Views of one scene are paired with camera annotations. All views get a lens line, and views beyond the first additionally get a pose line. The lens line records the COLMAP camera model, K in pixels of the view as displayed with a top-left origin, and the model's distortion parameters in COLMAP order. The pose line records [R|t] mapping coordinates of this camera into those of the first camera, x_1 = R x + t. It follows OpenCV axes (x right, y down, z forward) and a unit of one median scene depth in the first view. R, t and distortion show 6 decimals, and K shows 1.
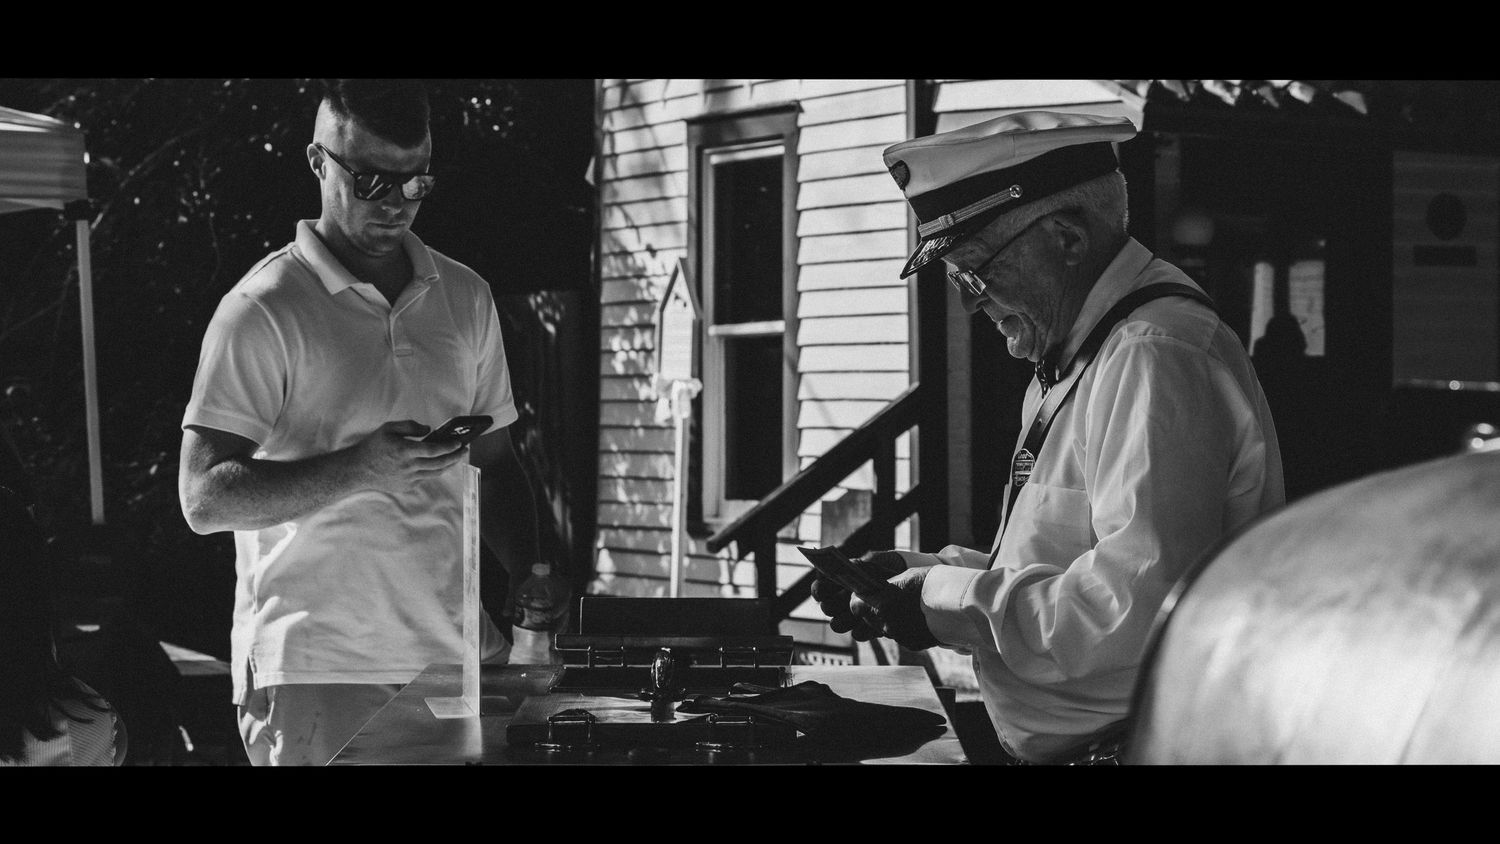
lens RADIAL K [[4462.3, 0, 748.5], [0, 4462.3, 410.9], [0, 0, 1]] dist [0.601059, 0.000000]
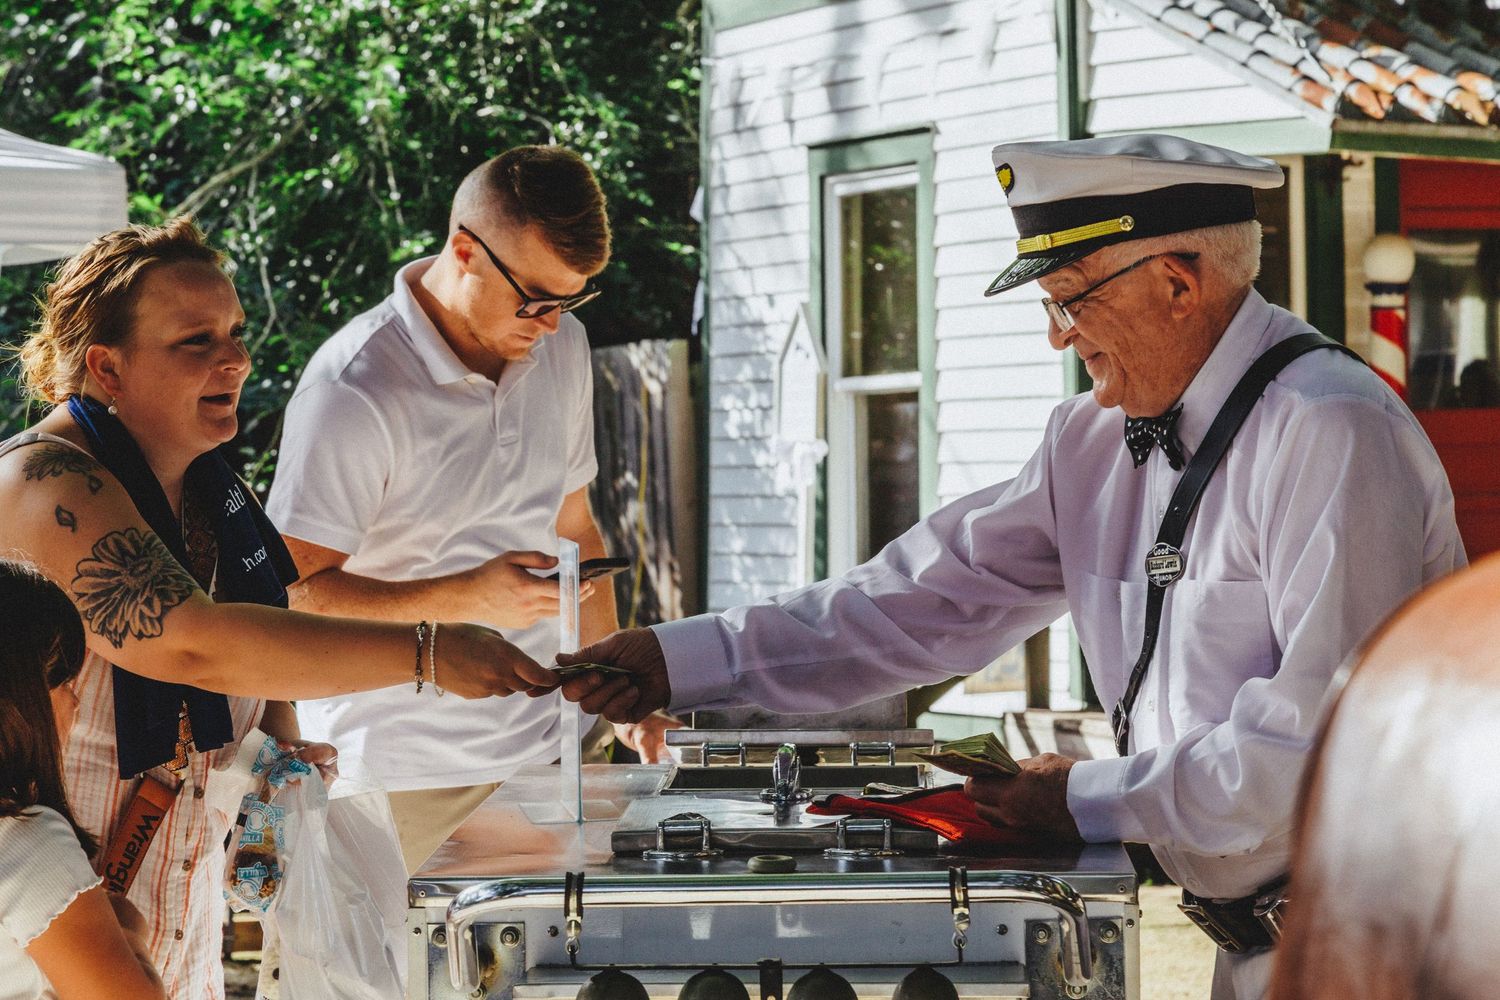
lens RADIAL K [[4488.4, 0, 753.4], [0, 4488.4, 503.4], [0, 0, 1]] dist [0.197694, 0.000000]
pose [[0.999694, -0.011615, -0.021823, -0.005908], [0.011849, 0.999873, 0.010622, -0.004445], [0.021697, -0.010877, 0.999705, 0.120816]]
